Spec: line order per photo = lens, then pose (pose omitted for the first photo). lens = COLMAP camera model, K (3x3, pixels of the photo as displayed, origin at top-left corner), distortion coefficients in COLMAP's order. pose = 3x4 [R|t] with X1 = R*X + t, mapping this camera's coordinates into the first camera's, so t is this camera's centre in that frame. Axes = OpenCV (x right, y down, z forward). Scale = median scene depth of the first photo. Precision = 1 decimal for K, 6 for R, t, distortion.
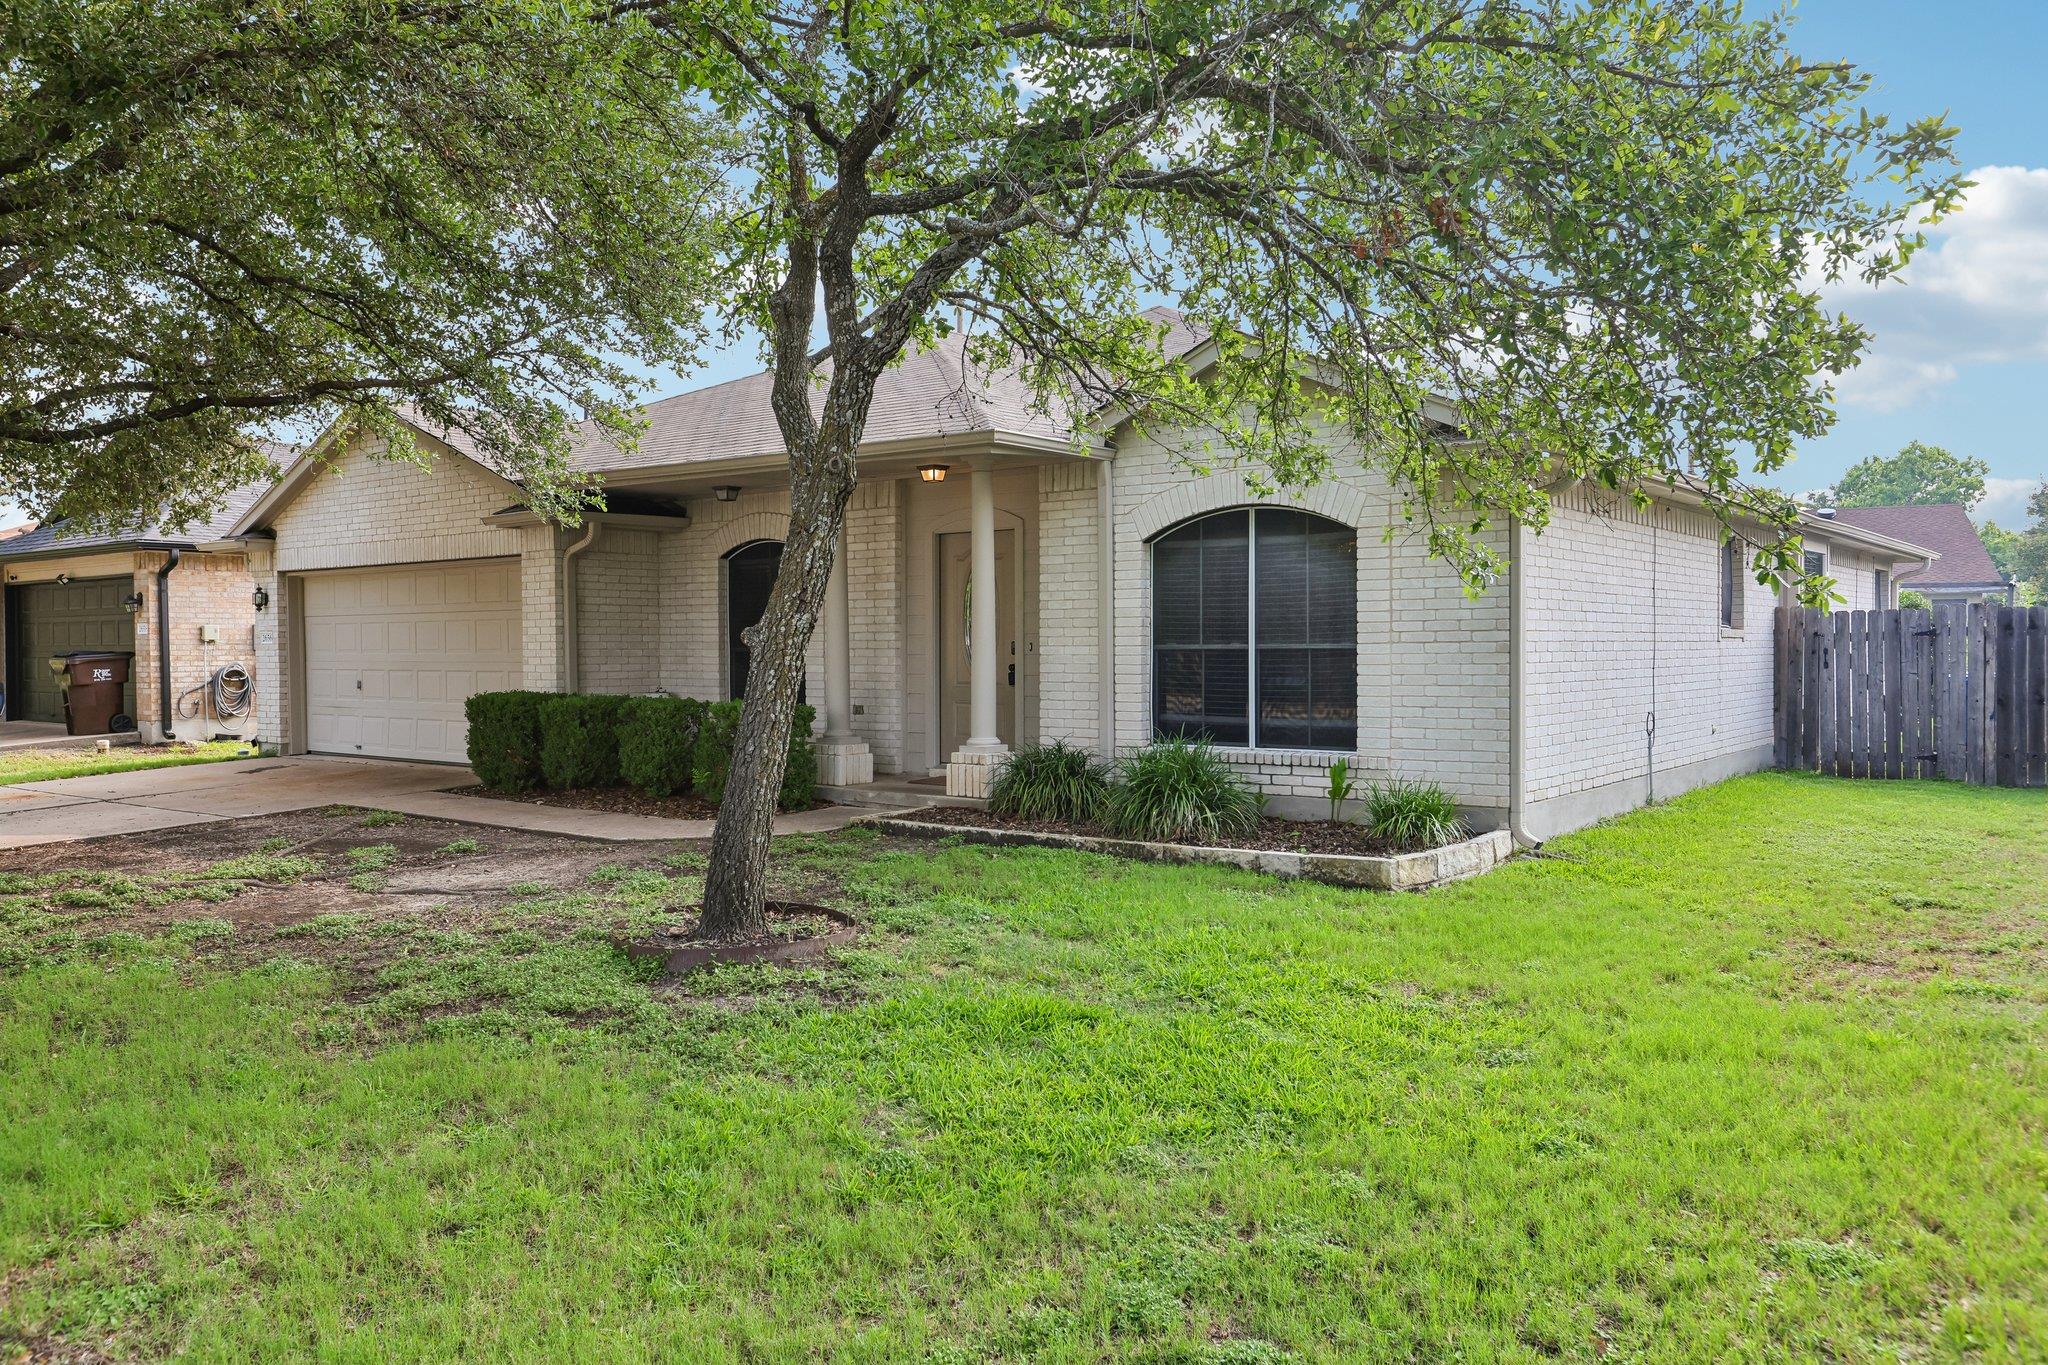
lens RADIAL K [[1572.5, 0, 1023.8], [0, 1572.5, 677.2], [0, 0, 1]] dist [-0.007431, -0.000369]
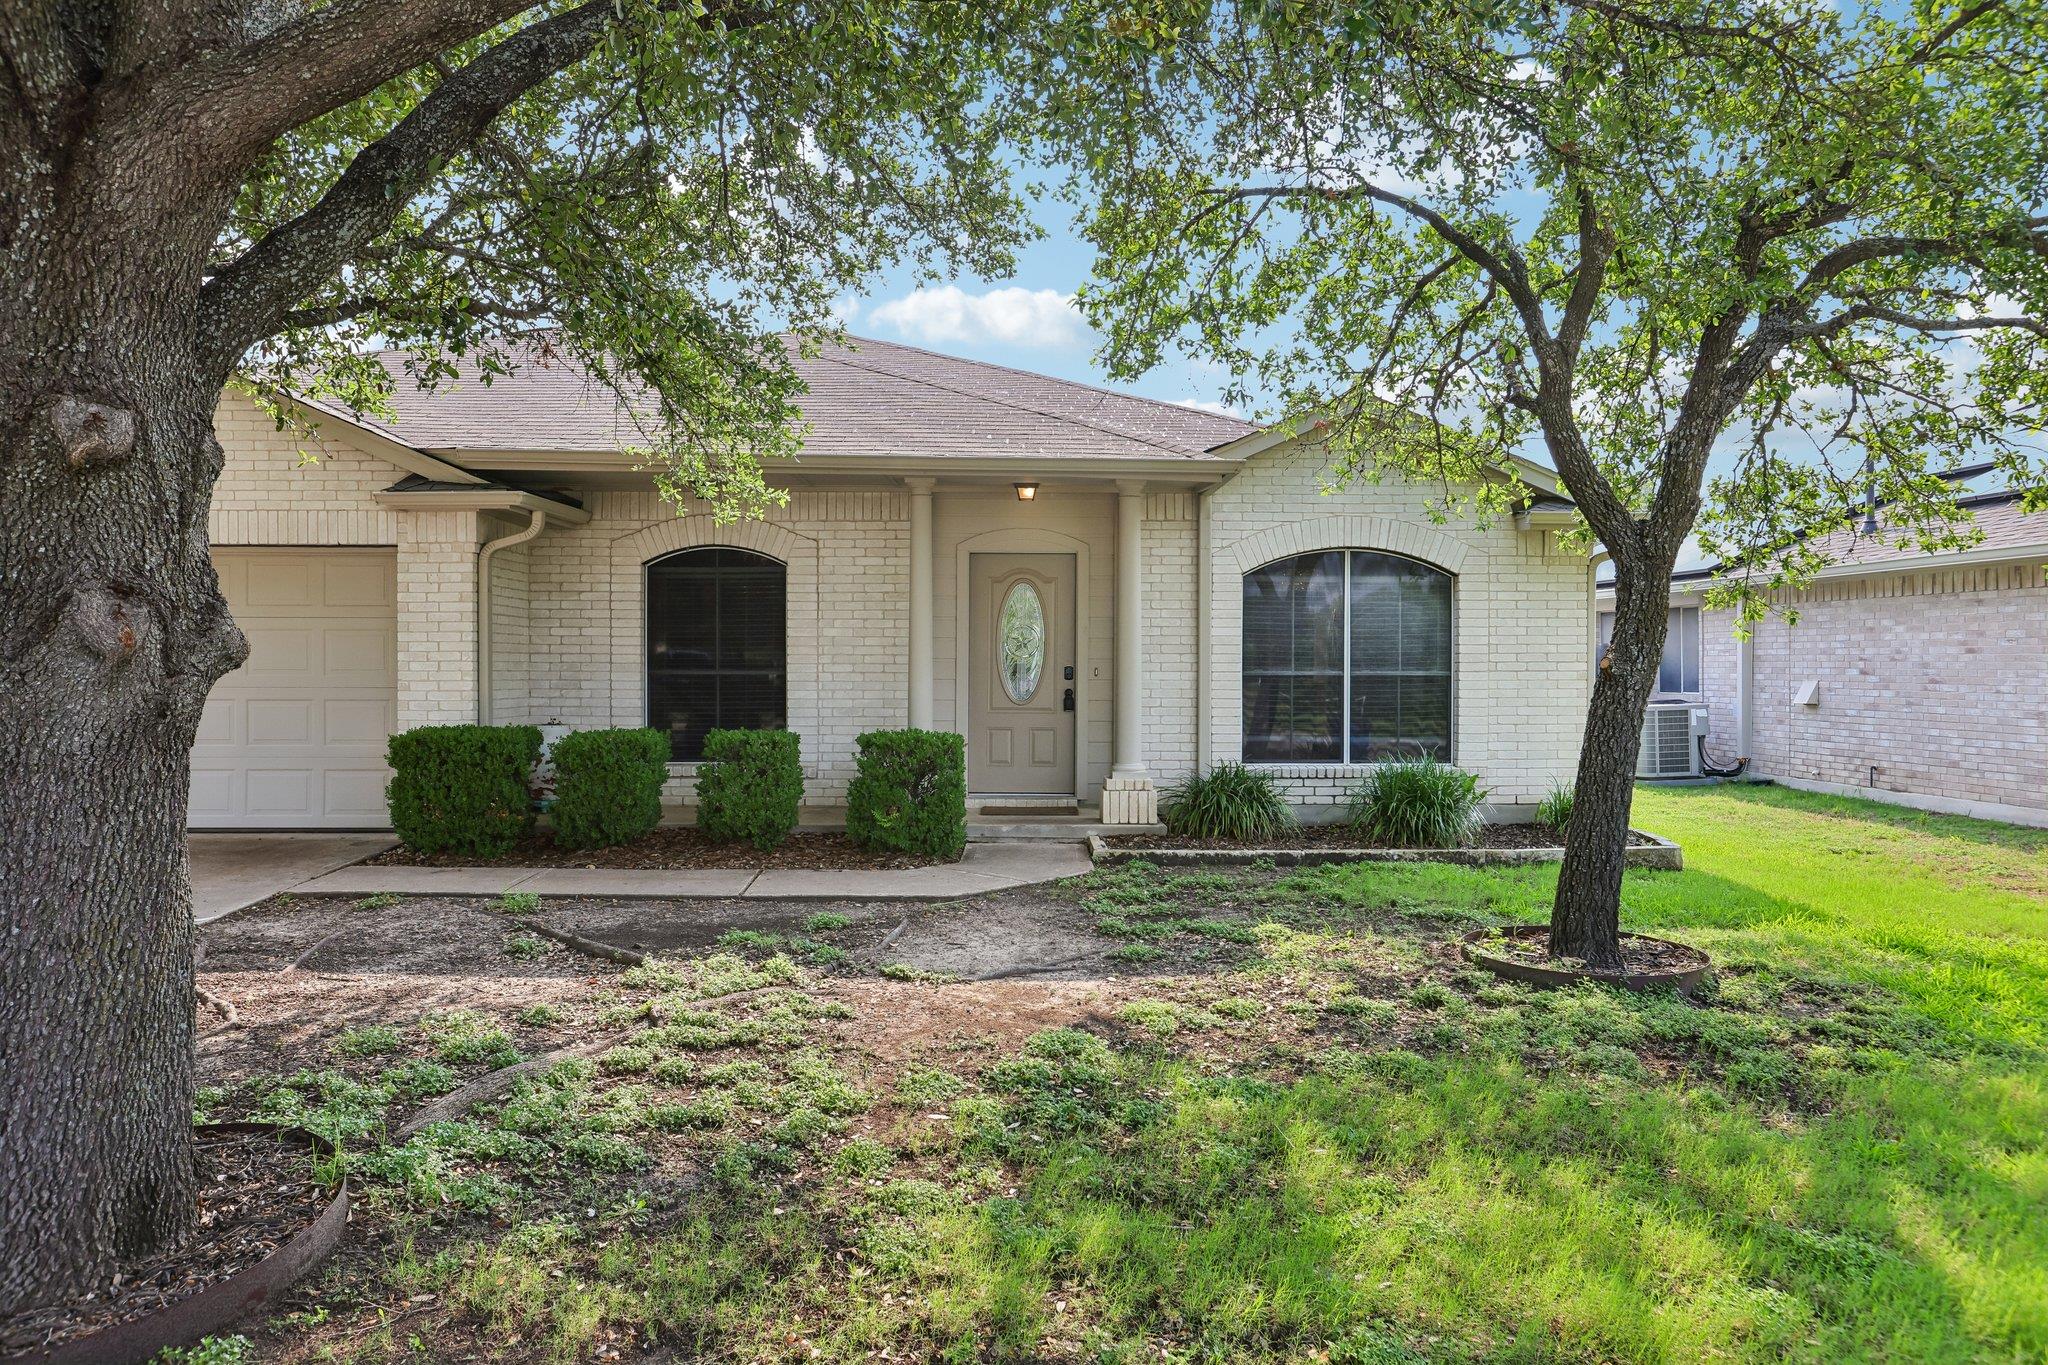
lens RADIAL K [[1535.7, 0, 1022.9], [0, 1535.7, 683.6], [0, 0, 1]] dist [0.003607, -0.000398]
pose [[0.753848, -0.001312, 0.657047, -0.722231], [0.006152, 0.999968, -0.005061, -0.007722], [-0.657019, 0.007857, 0.753833, 0.313592]]
